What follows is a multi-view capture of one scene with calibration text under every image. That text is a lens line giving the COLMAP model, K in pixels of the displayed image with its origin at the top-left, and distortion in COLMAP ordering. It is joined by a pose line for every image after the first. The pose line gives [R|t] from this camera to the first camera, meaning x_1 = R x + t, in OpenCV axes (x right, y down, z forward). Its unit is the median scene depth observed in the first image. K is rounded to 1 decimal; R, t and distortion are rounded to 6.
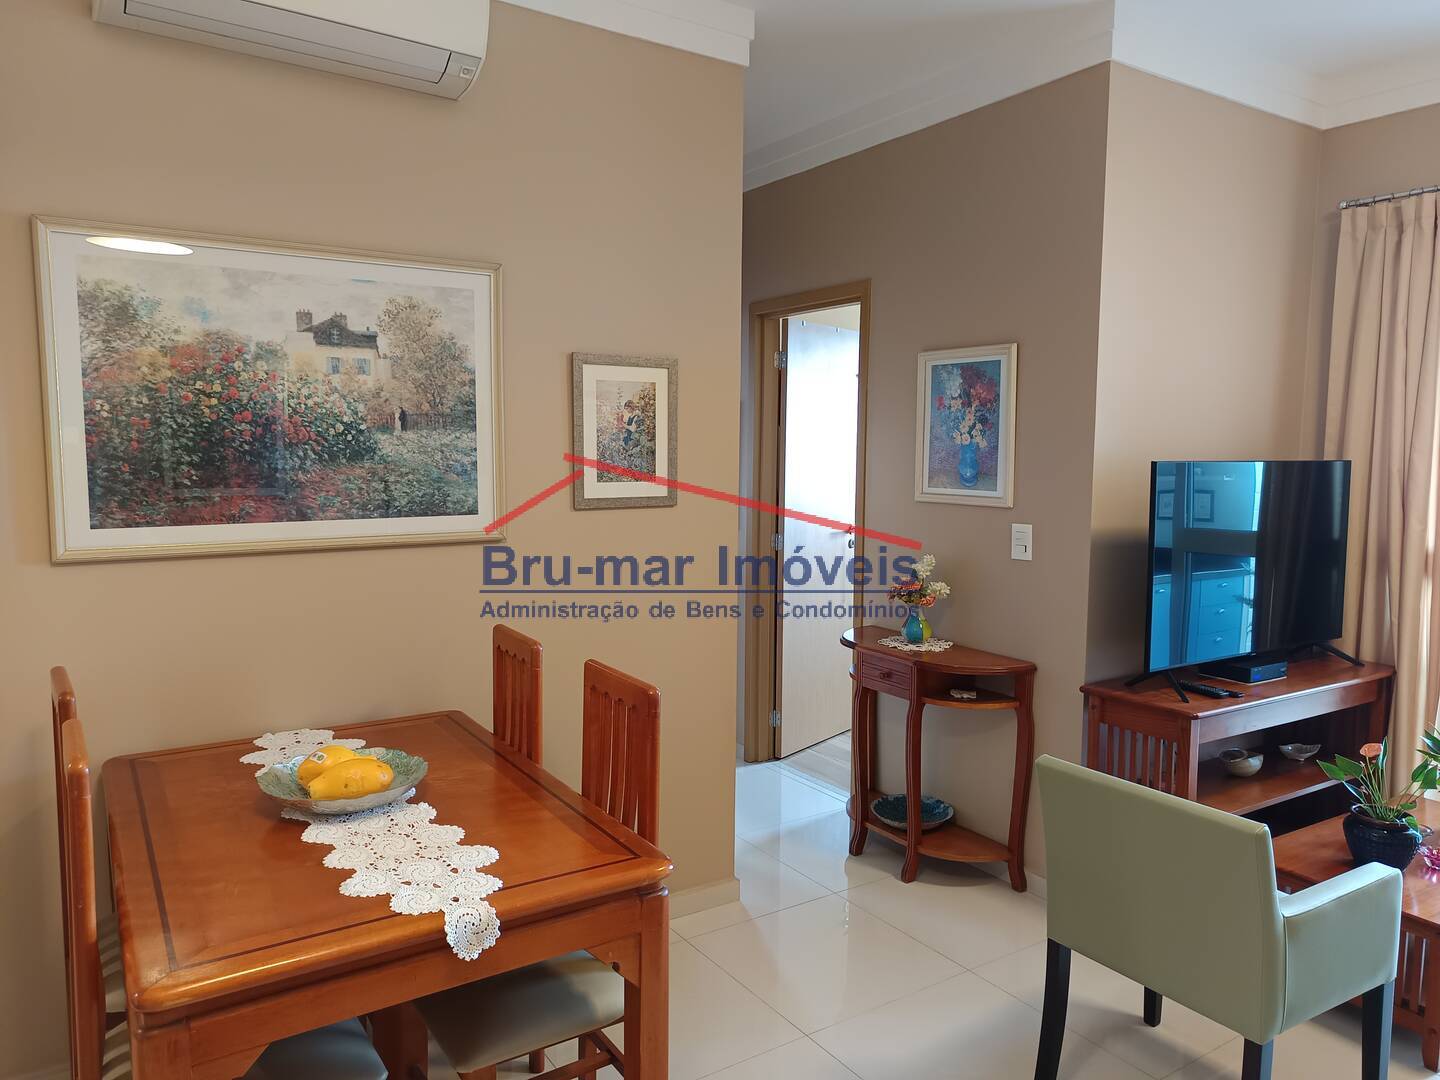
lens RADIAL K [[1007.2, 0, 723.3], [0, 1007.2, 537.7], [0, 0, 1]] dist [0.007503, -0.000504]
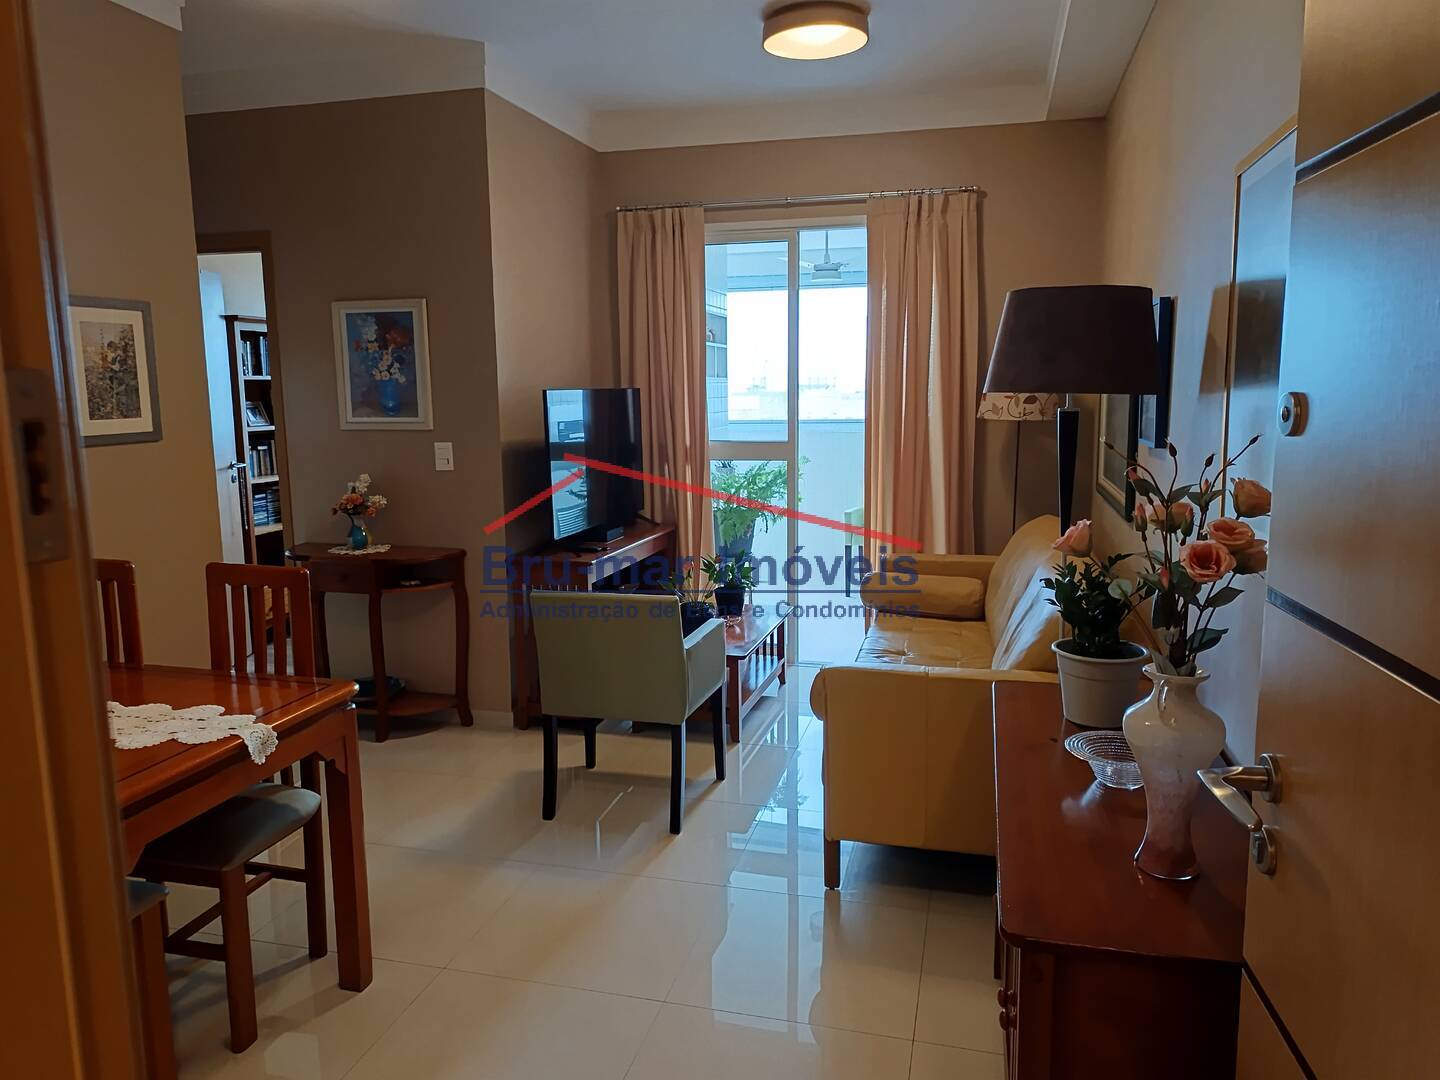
lens RADIAL K [[1007.2, 0, 719.2], [0, 1007.2, 535.6], [0, 0, 1]] dist [0.007503, -0.000504]
pose [[0.745053, -0.116429, 0.656766, -0.287375], [0.080449, 0.993145, 0.084798, 0.023296], [-0.662136, -0.010343, 0.749312, -0.181892]]
